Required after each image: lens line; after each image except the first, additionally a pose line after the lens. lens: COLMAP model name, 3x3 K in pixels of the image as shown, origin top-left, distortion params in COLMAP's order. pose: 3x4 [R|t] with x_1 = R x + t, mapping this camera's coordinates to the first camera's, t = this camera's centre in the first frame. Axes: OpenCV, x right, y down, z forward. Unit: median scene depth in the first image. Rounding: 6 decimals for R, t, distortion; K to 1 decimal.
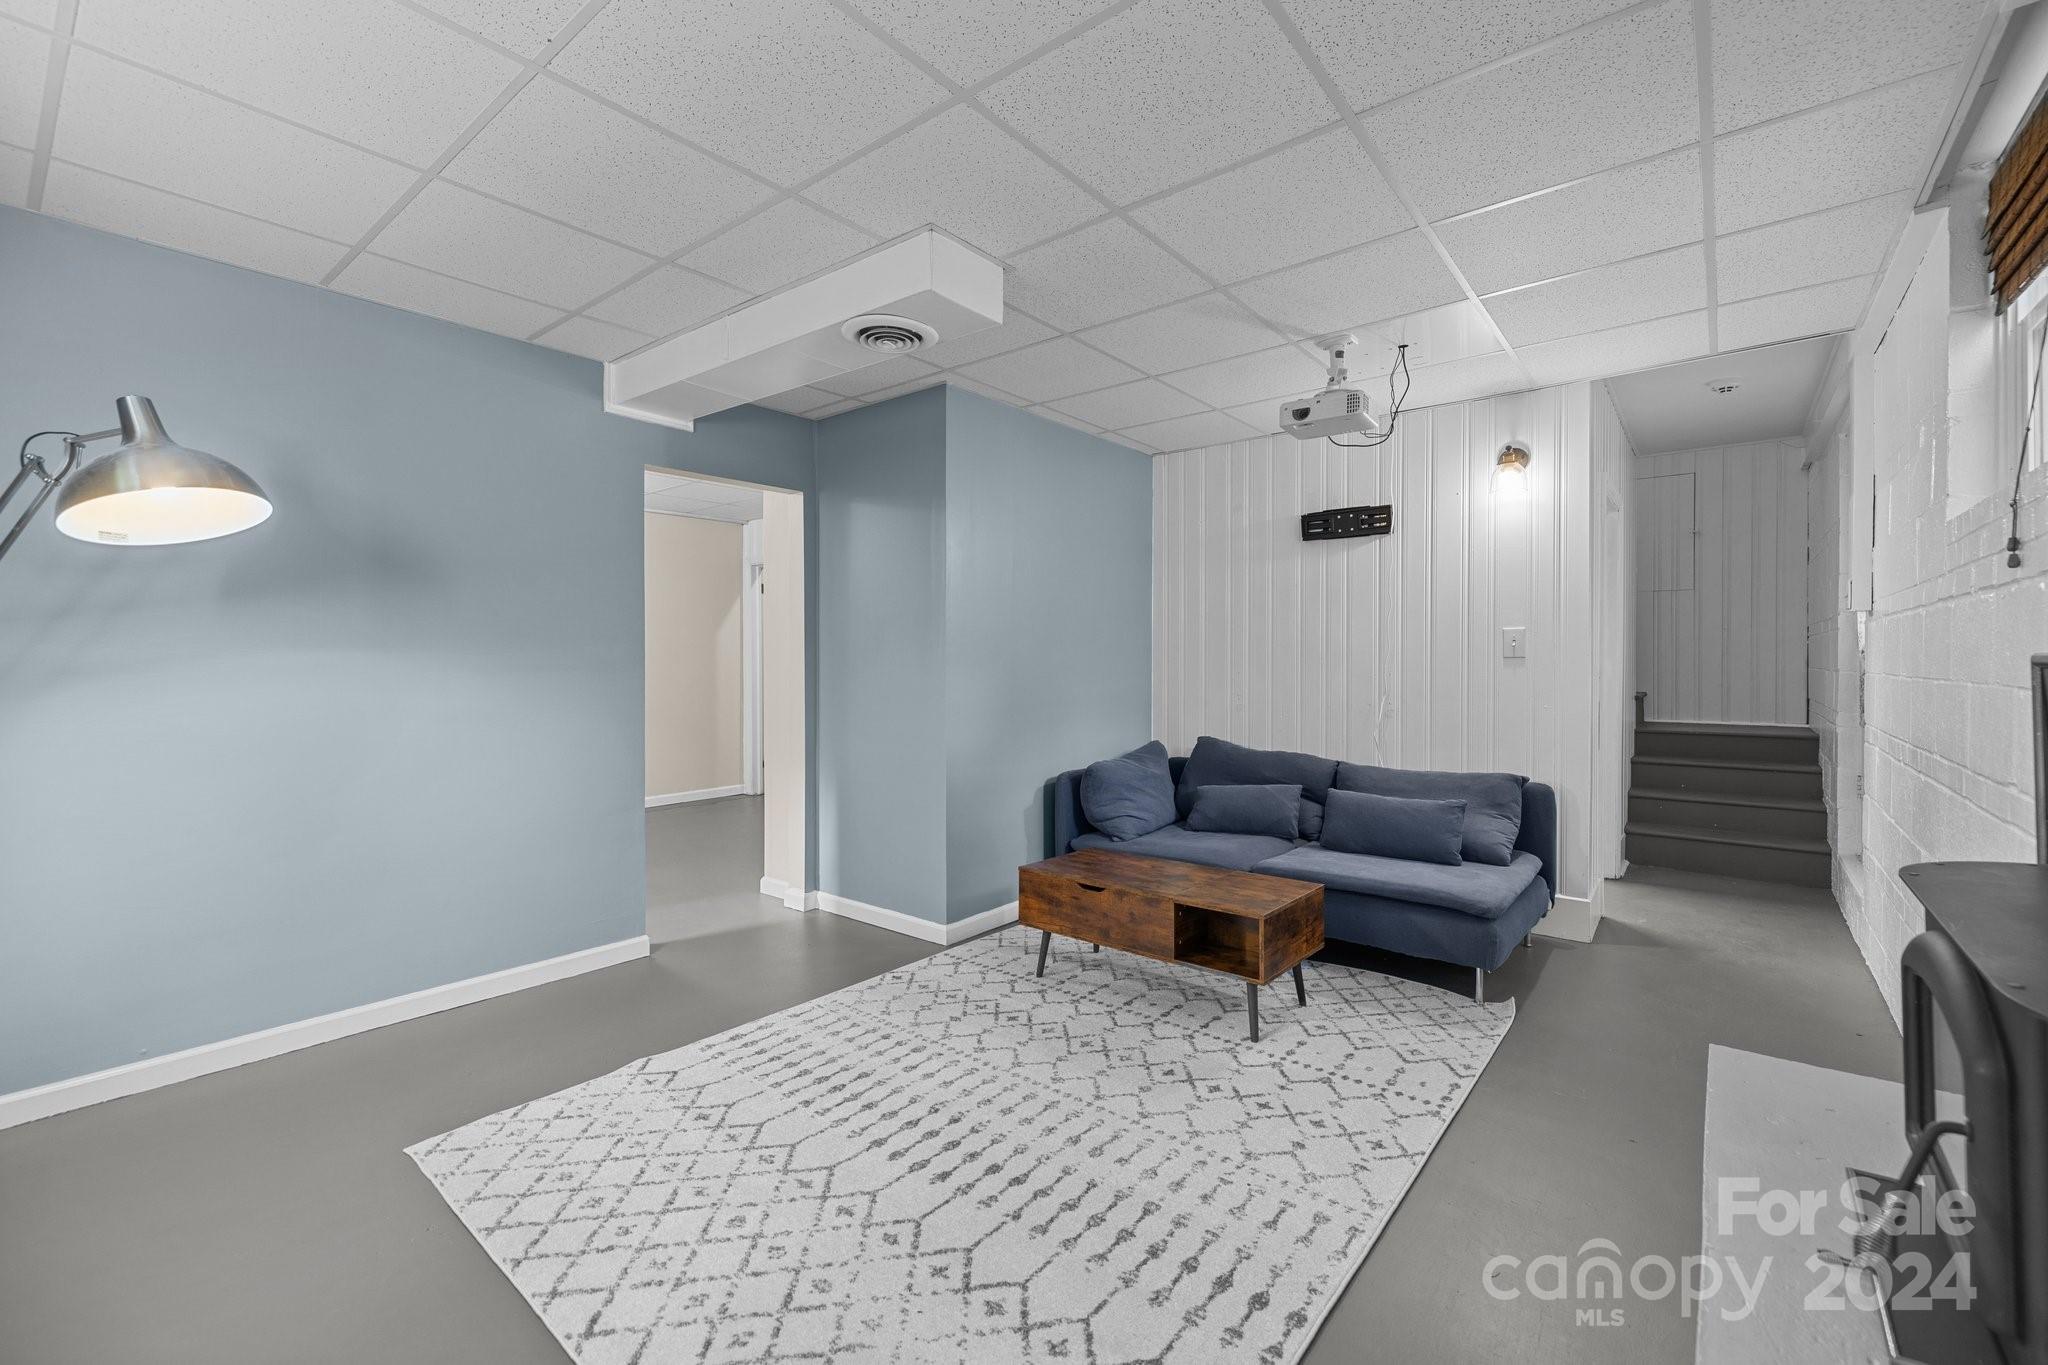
lens RADIAL K [[871.8, 0, 1016.6], [0, 871.8, 685.2], [0, 0, 1]] dist [-0.003789, -0.000385]
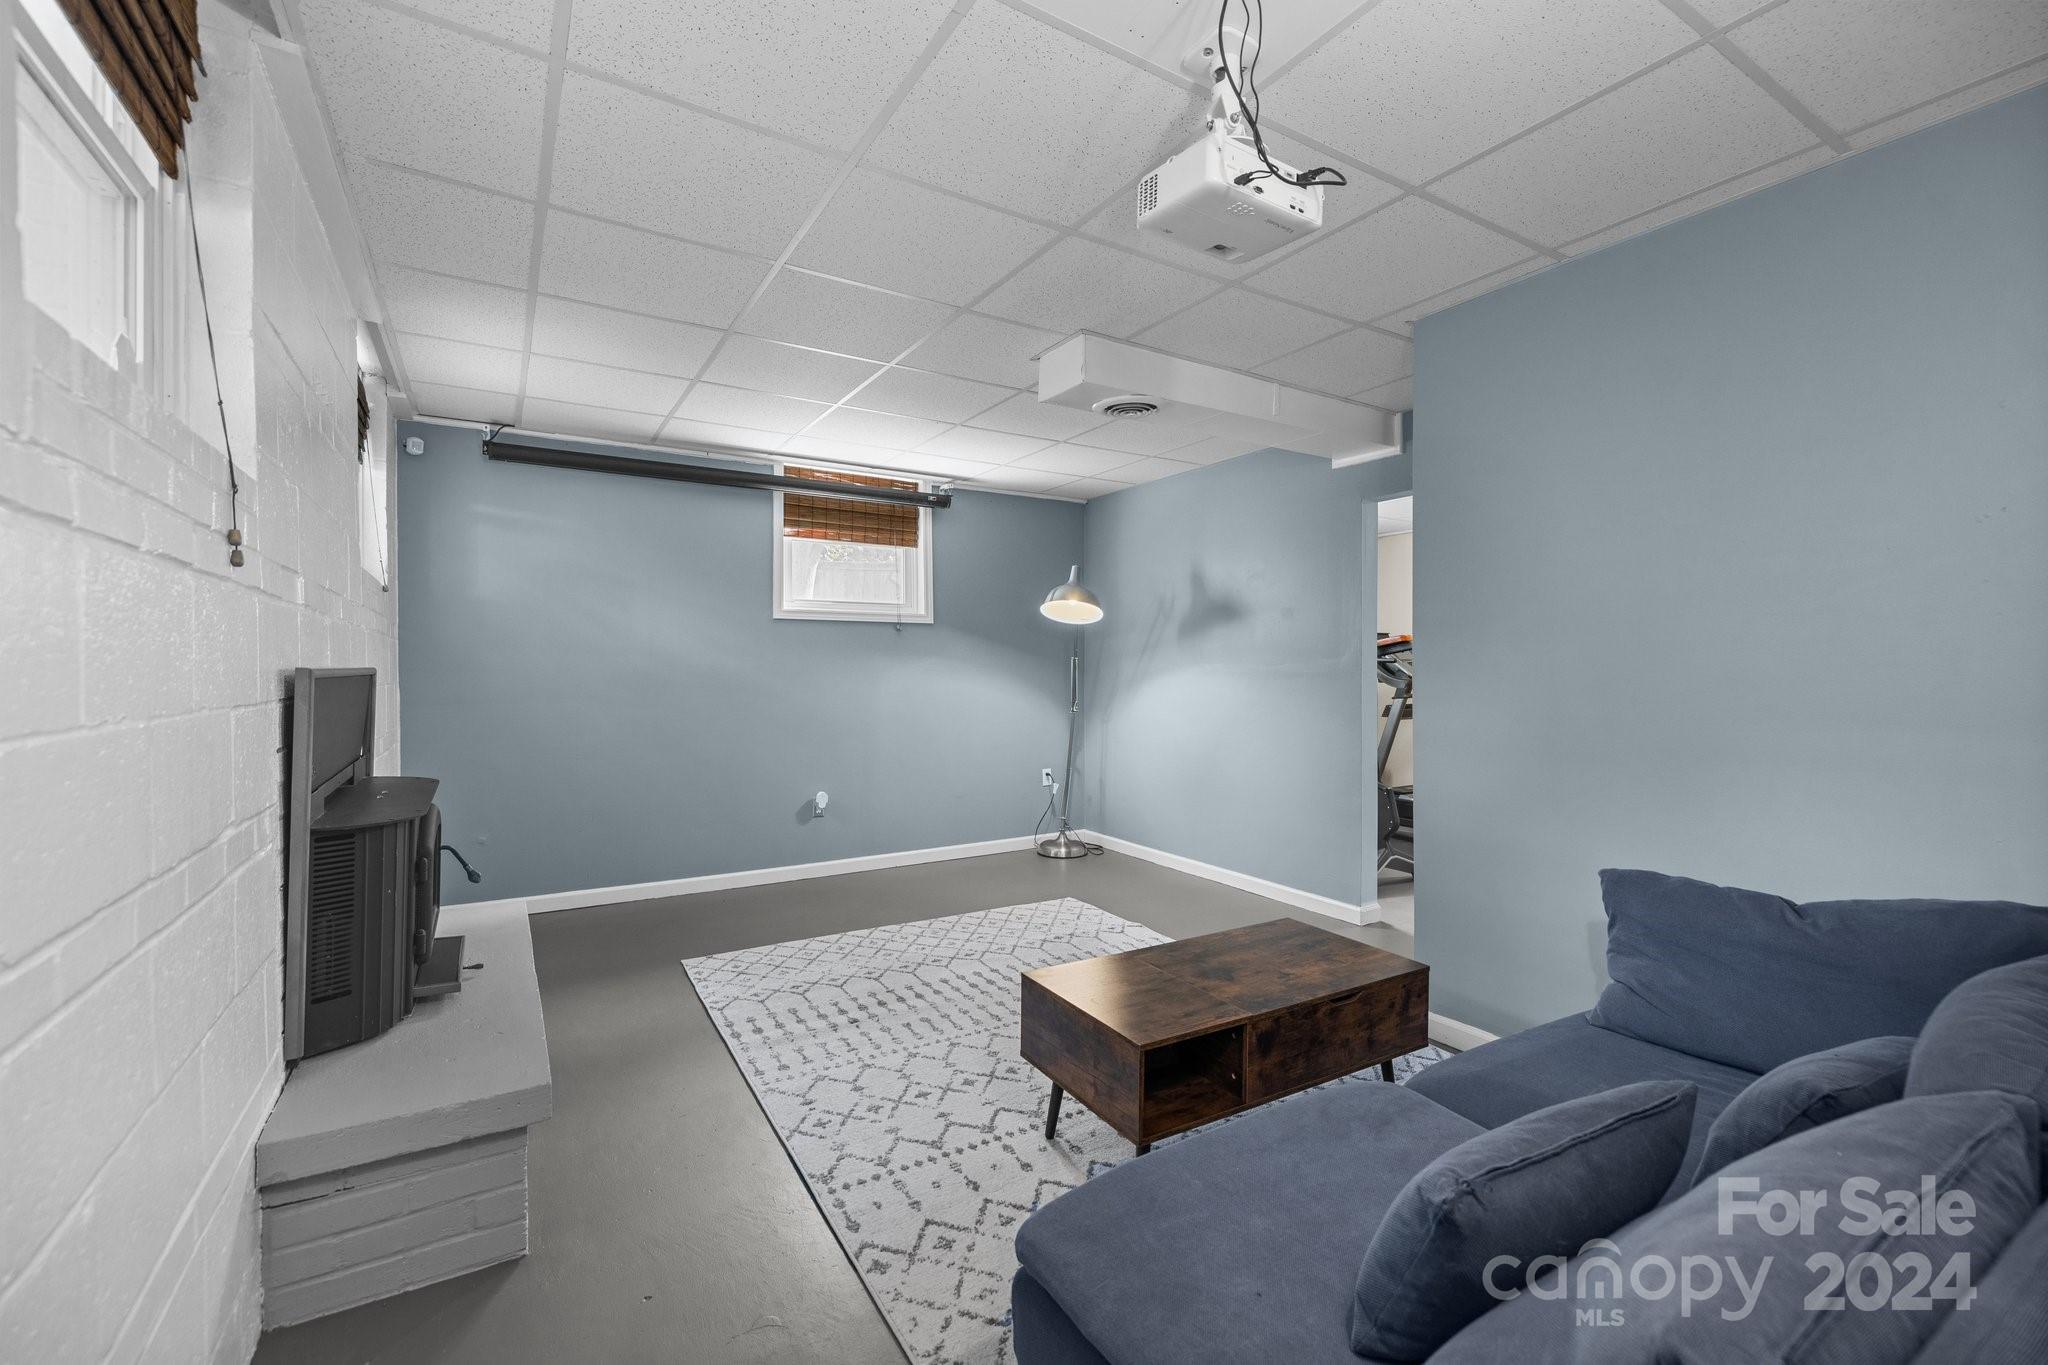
lens RADIAL K [[871.8, 0, 1016.6], [0, 871.8, 685.2], [0, 0, 1]] dist [-0.003789, -0.000385]
pose [[-0.341954, 0.022264, -0.939453, 1.331892], [-0.023687, 0.999197, 0.032302, -0.052918], [0.939418, 0.033299, -0.341152, 1.577424]]
